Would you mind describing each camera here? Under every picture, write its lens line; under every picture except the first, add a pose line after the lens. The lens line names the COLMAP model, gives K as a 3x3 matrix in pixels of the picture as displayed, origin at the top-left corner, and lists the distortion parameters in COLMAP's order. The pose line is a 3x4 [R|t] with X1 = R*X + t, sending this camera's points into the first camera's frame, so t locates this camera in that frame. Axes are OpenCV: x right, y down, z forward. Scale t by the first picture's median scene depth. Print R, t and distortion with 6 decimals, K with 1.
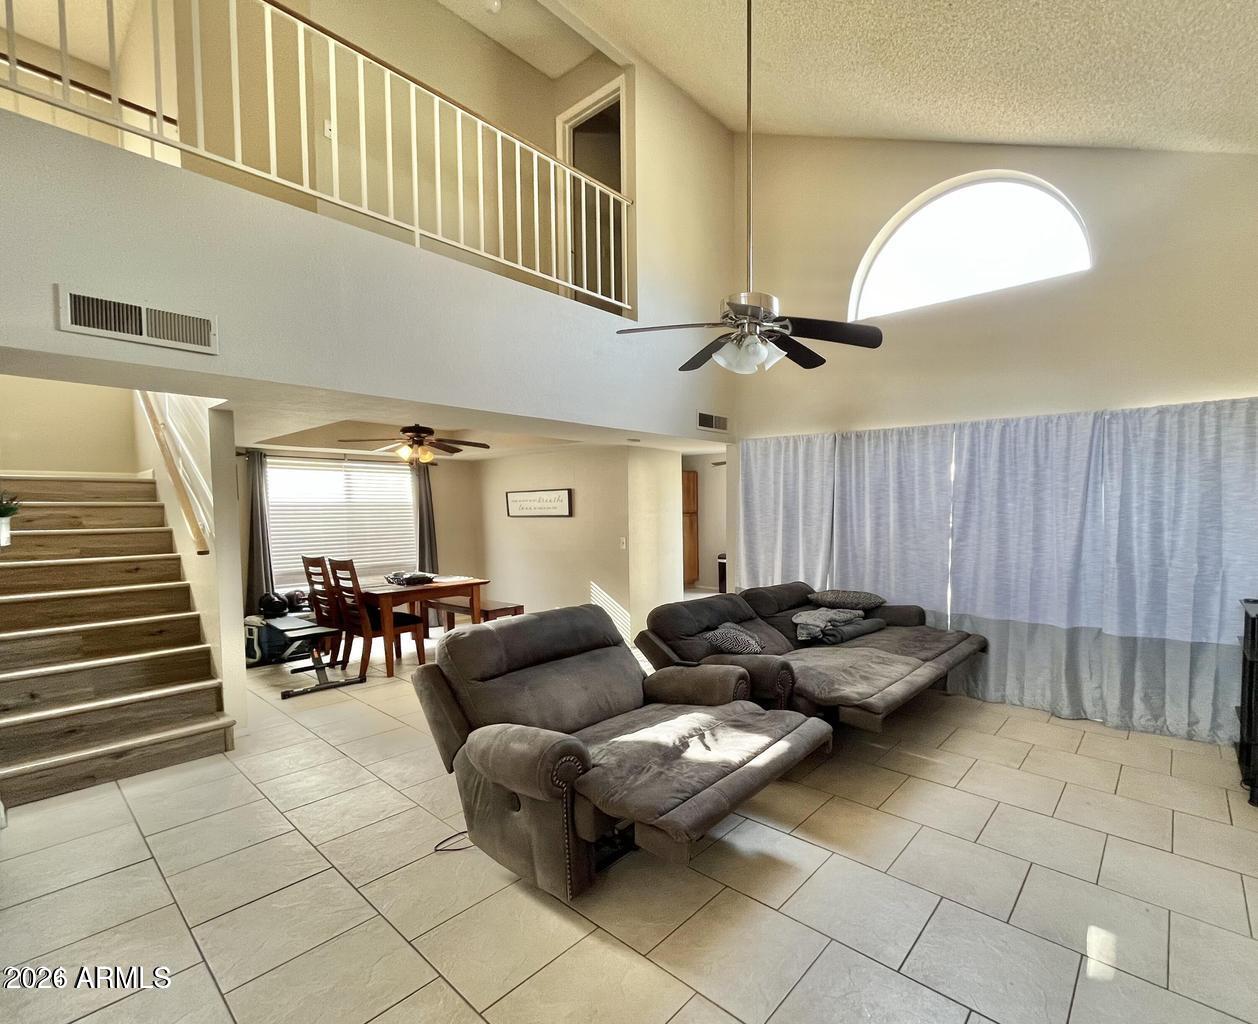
lens RADIAL K [[506.8, 0, 629.9], [0, 506.8, 525.1], [0, 0, 1]] dist [-0.000271, -0.000026]
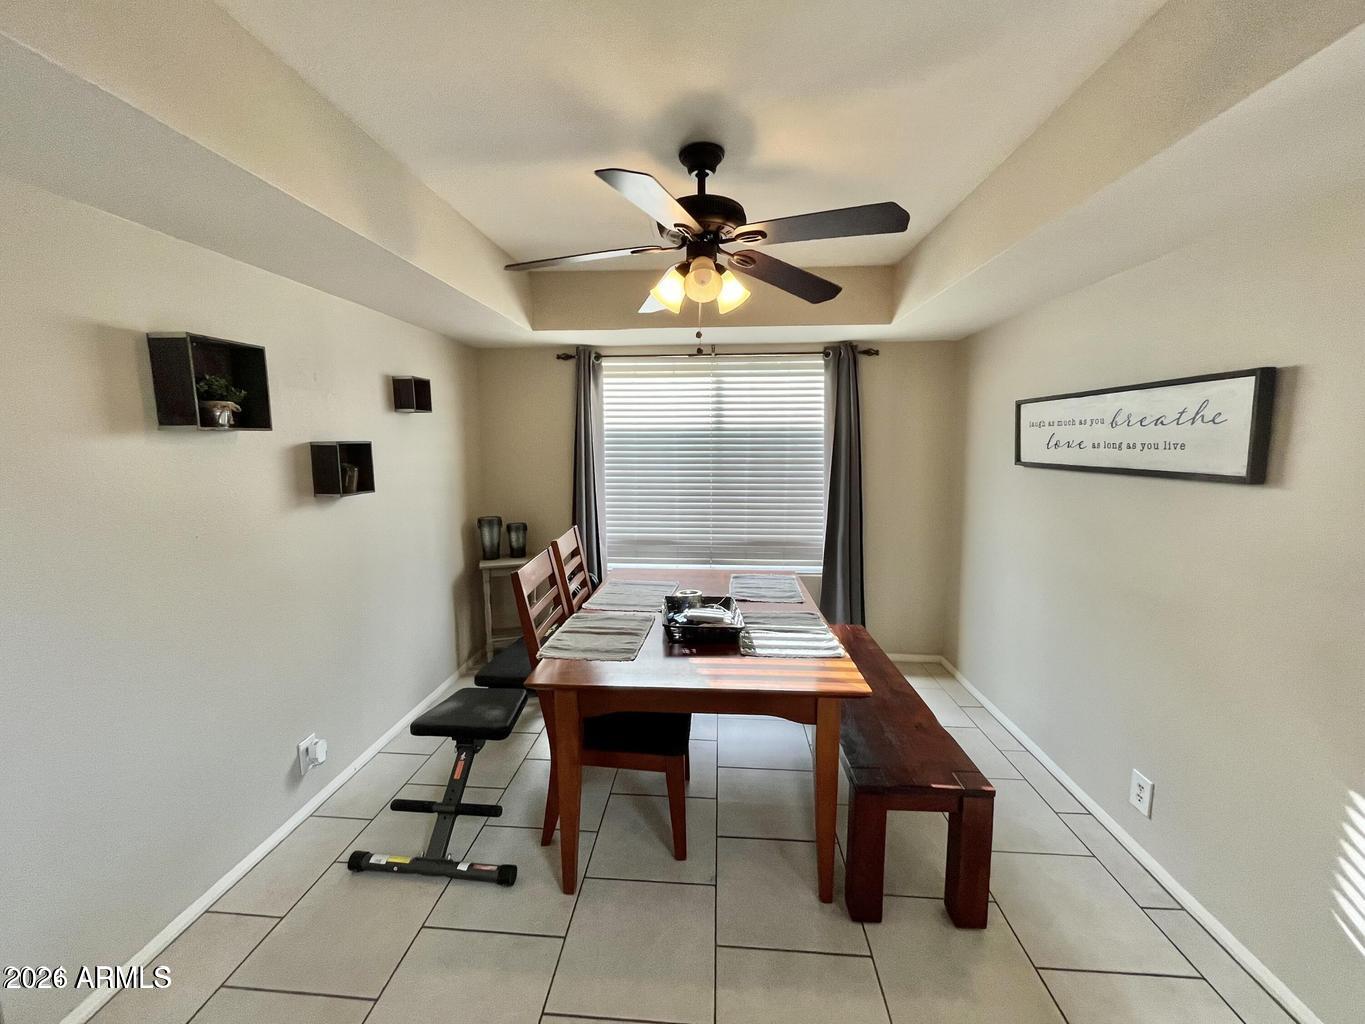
lens RADIAL K [[554.7, 0, 682.5], [0, 554.7, 512.0], [0, 0, 1]] dist [0.001258, 0.000074]
pose [[0.665764, 0.106666, -0.738499, -0.100799], [-0.031158, 0.992840, 0.115312, -0.024745], [0.745512, -0.053760, 0.664321, 0.588965]]
